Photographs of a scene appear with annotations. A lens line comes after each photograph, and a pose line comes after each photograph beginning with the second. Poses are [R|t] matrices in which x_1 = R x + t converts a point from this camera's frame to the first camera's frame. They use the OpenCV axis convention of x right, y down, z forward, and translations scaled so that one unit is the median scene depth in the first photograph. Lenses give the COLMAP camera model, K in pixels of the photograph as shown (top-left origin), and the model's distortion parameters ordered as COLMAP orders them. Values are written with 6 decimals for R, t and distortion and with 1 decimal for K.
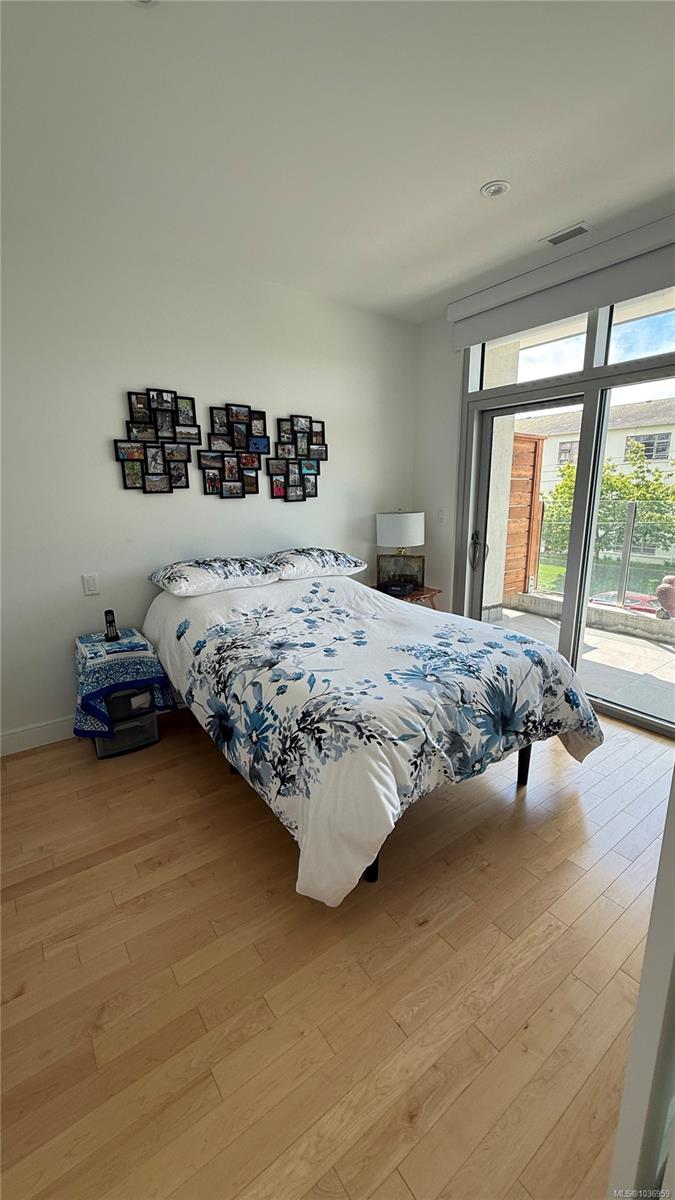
lens RADIAL K [[477.4, 0, 340.1], [0, 477.4, 596.3], [0, 0, 1]] dist [0.000454, 0.000477]
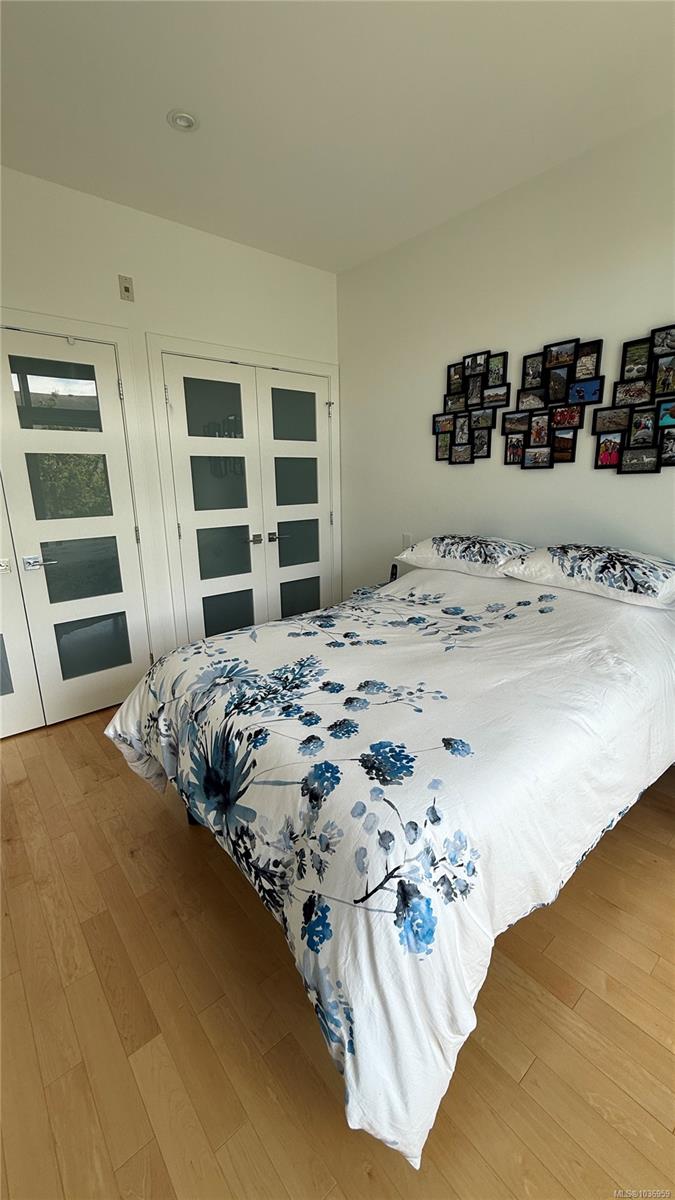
lens RADIAL K [[477.4, 0, 340.1], [0, 477.4, 596.3], [0, 0, 1]] dist [0.000454, 0.000477]
pose [[0.068558, 0.250802, -0.965608, 0.633059], [-0.202522, 0.951231, 0.232689, -0.135148], [0.976875, 0.179604, 0.116008, 0.693928]]
